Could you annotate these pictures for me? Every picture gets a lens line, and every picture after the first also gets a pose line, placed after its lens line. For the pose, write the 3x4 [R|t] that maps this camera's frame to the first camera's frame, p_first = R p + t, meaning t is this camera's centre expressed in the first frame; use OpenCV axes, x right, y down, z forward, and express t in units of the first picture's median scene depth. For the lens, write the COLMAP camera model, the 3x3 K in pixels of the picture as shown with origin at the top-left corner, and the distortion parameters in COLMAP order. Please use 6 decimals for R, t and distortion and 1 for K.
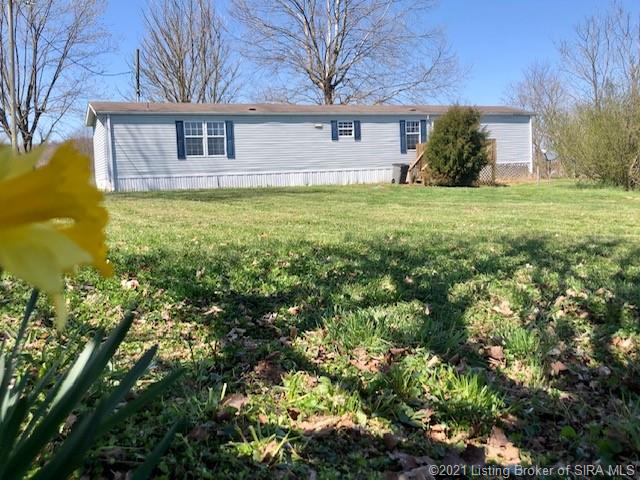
lens RADIAL K [[612.4, 0, 320.0], [0, 612.4, 240.0], [0, 0, 1]] dist [0.011861, 0.002830]
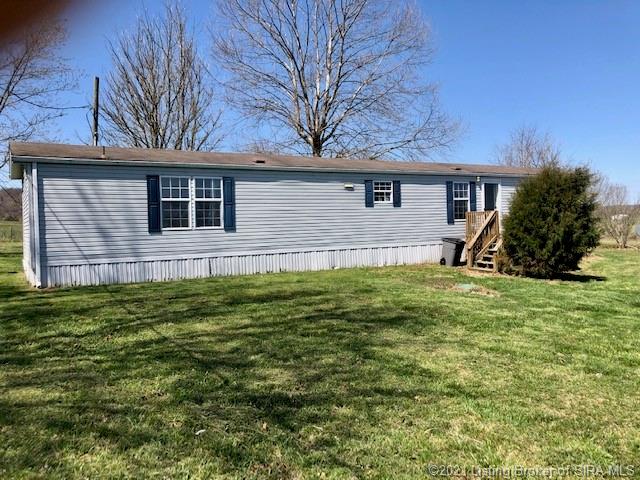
lens RADIAL K [[516.0, 0, 320.0], [0, 516.0, 240.0], [0, 0, 1]] dist [0.004970, 0.001322]
pose [[0.995036, 0.014663, 0.098432, -0.094050], [-0.007800, 0.997534, -0.069752, -0.078685], [-0.099212, 0.068638, 0.992696, 0.392827]]
